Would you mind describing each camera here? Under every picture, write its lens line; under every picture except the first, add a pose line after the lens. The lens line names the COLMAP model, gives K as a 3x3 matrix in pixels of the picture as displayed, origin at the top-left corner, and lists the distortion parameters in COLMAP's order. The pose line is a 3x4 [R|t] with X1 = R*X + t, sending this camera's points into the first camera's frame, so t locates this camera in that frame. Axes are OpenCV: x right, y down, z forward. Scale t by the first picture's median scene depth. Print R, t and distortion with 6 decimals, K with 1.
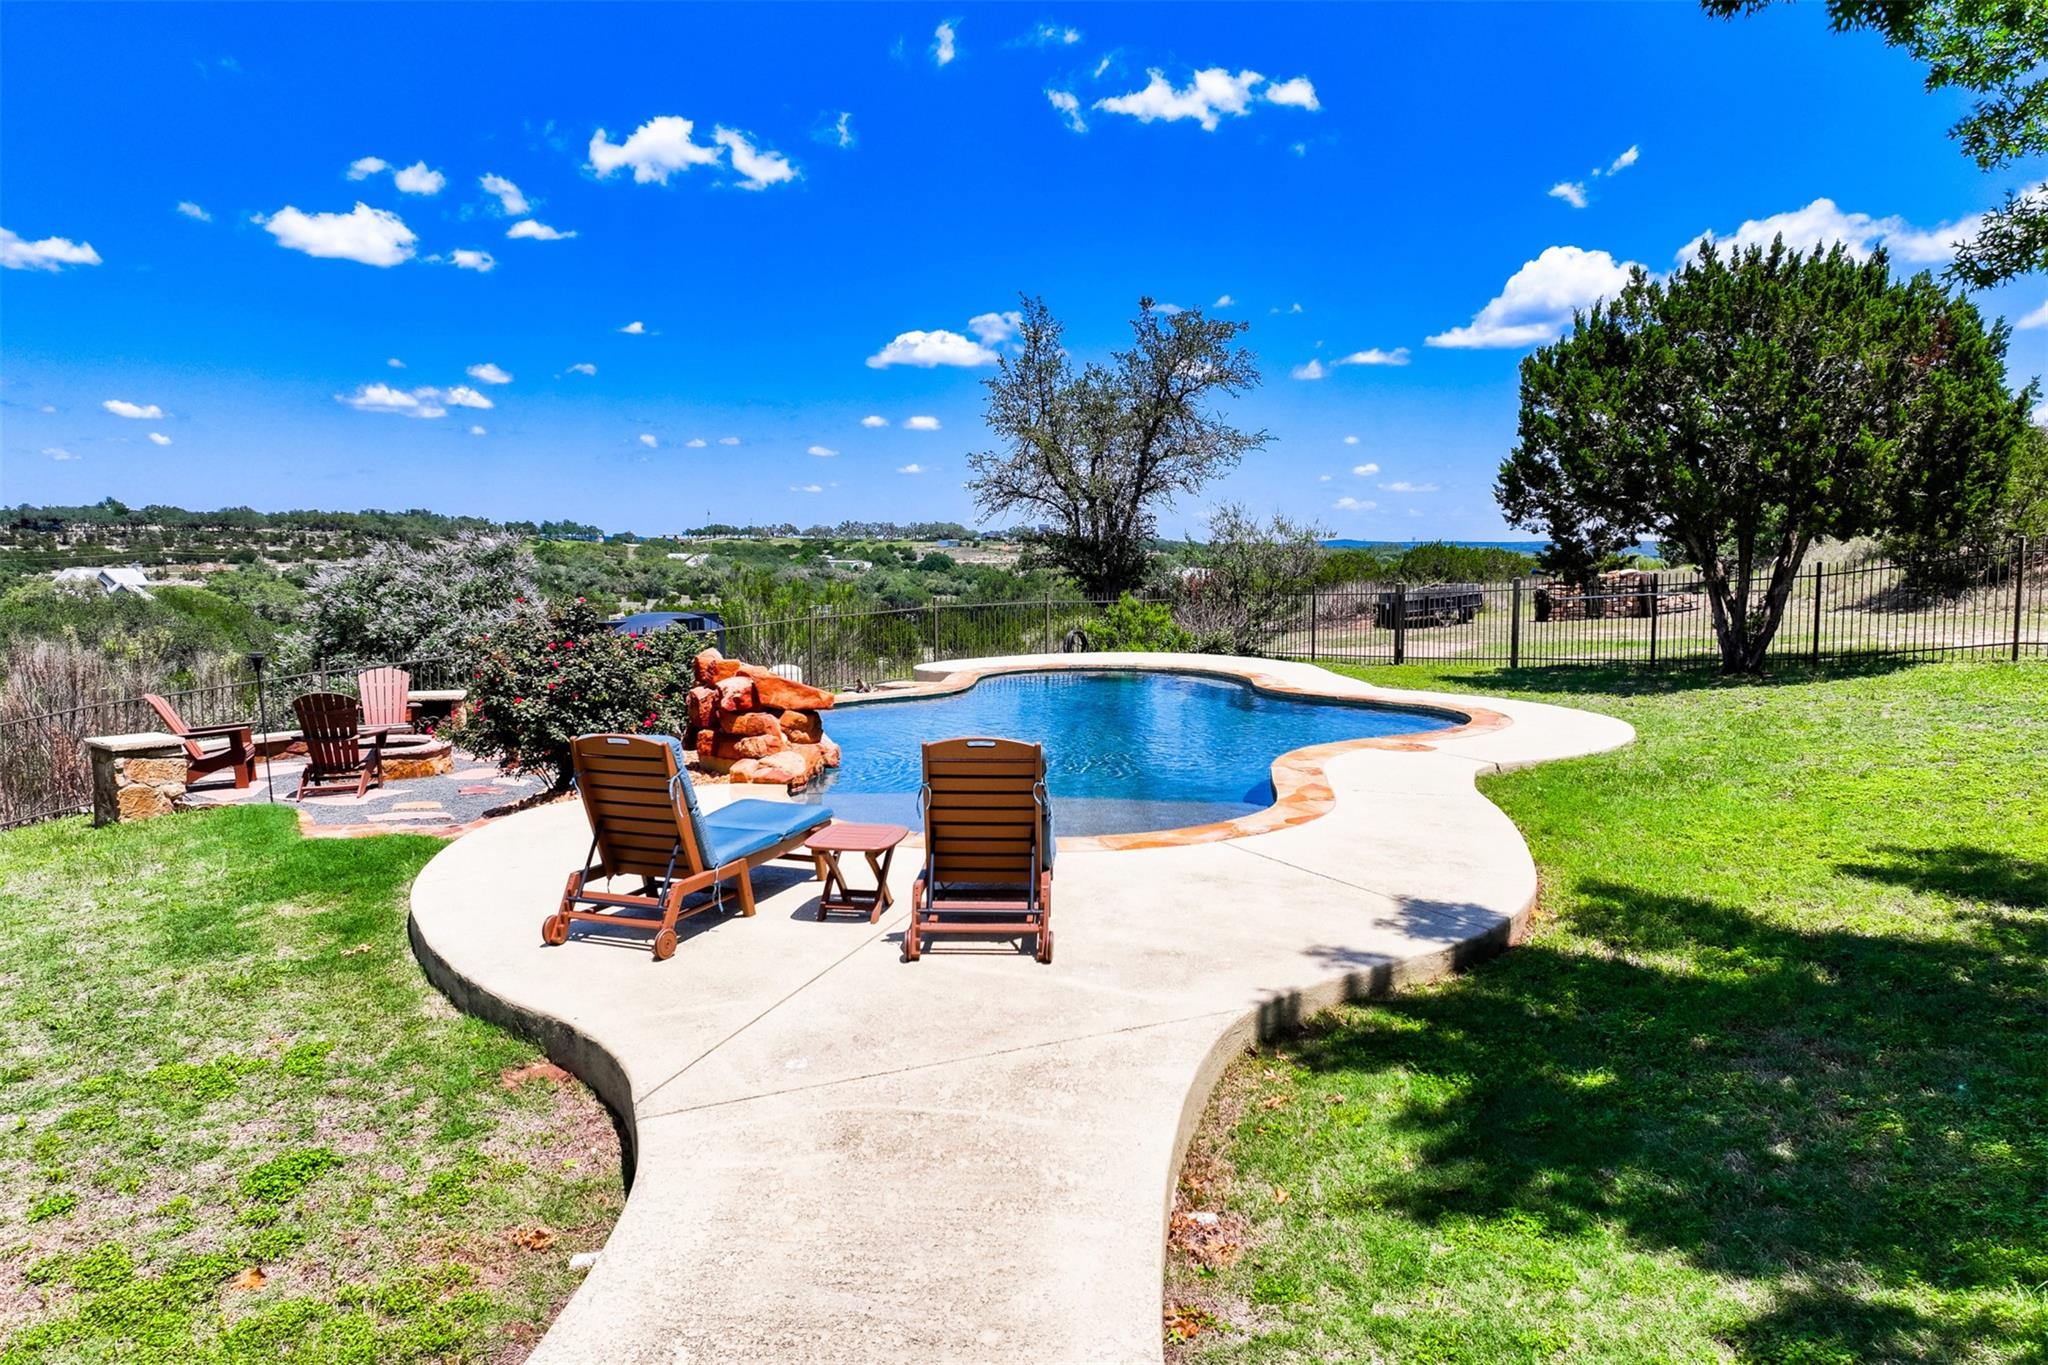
lens RADIAL K [[1441.2, 0, 1026.6], [0, 1441.2, 674.1], [0, 0, 1]] dist [-0.018787, 0.026381]
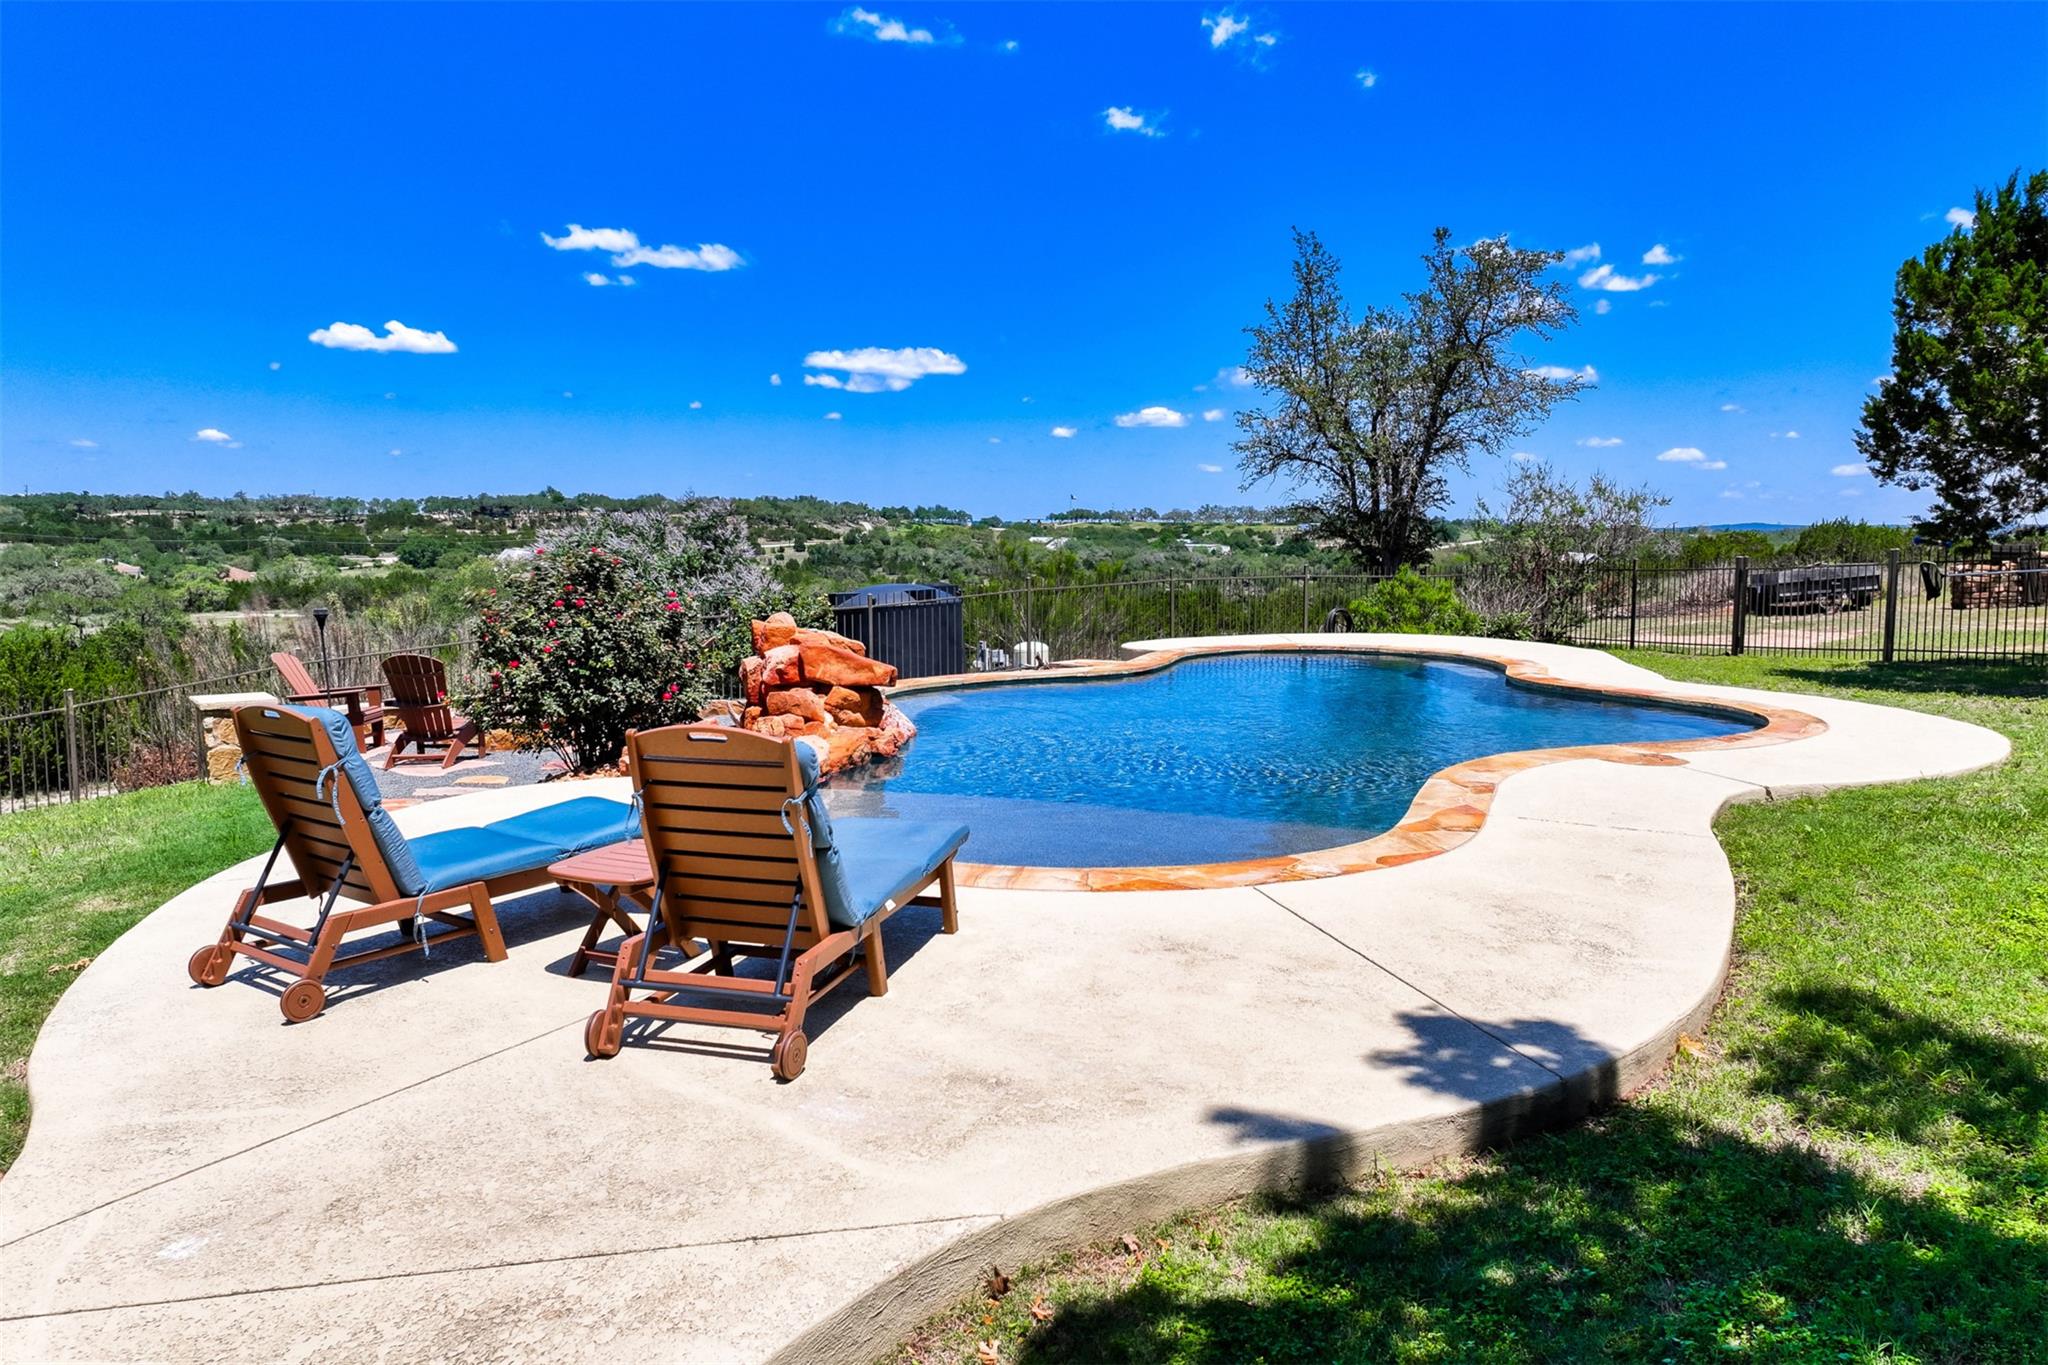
lens RADIAL K [[1441.2, 0, 1022.7], [0, 1441.2, 696.2], [0, 0, 1]] dist [-0.018787, 0.026381]
pose [[0.968923, 0.028378, -0.245728, 0.075090], [-0.021964, 0.999344, 0.028803, 0.002374], [0.246384, -0.022511, 0.968911, 0.114141]]
